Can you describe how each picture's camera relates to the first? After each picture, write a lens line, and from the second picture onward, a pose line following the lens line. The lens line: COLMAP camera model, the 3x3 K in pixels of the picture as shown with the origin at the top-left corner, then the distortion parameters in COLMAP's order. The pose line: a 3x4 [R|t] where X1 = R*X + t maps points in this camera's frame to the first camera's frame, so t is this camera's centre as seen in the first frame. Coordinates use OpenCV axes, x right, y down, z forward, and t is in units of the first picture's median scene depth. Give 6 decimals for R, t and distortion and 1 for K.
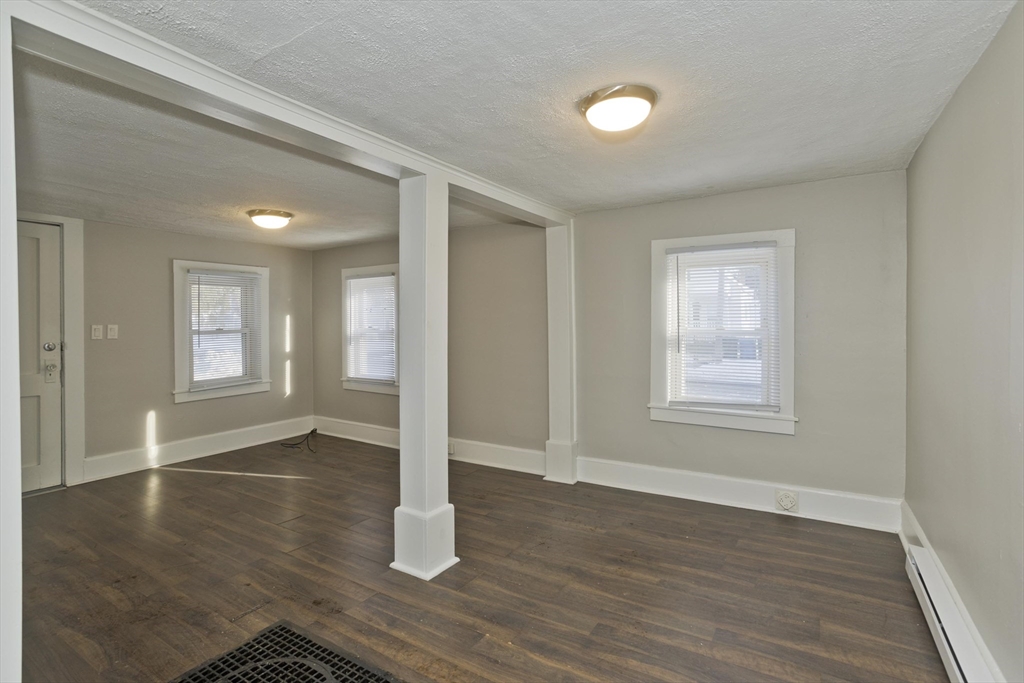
lens RADIAL K [[492.5, 0, 507.9], [0, 492.5, 323.5], [0, 0, 1]] dist [-0.048880, 0.027162]
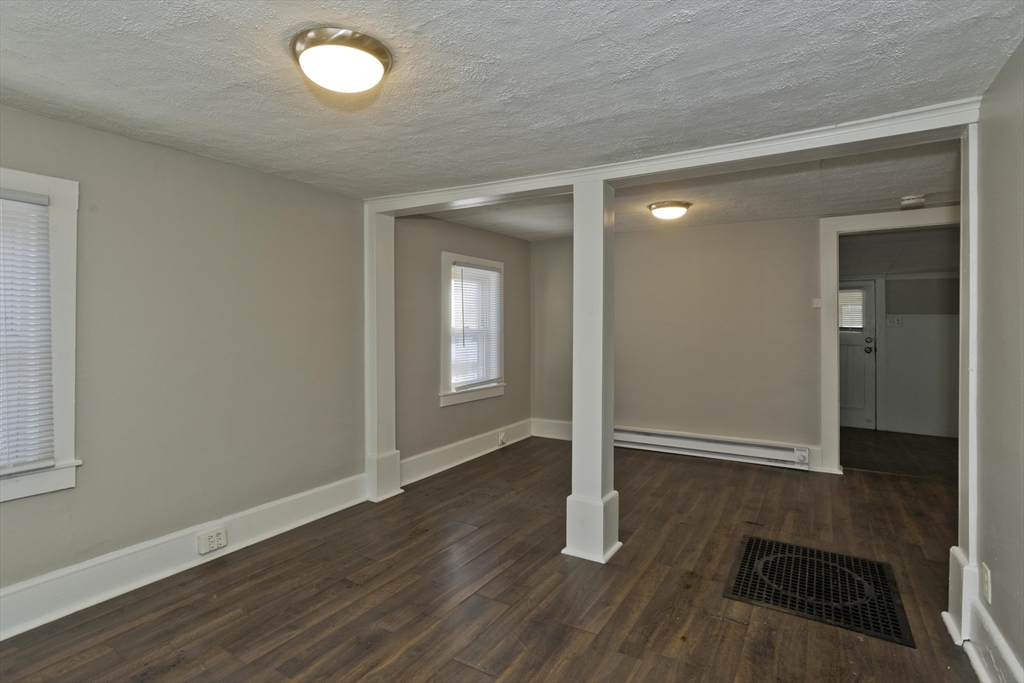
lens RADIAL K [[504.7, 0, 510.2], [0, 504.7, 336.5], [0, 0, 1]] dist [-0.055142, 0.032312]
pose [[0.000155, -0.019143, 0.999817, -0.792779], [0.004033, 0.999809, 0.019142, 0.008714], [-0.999992, 0.004030, 0.000232, 0.751271]]
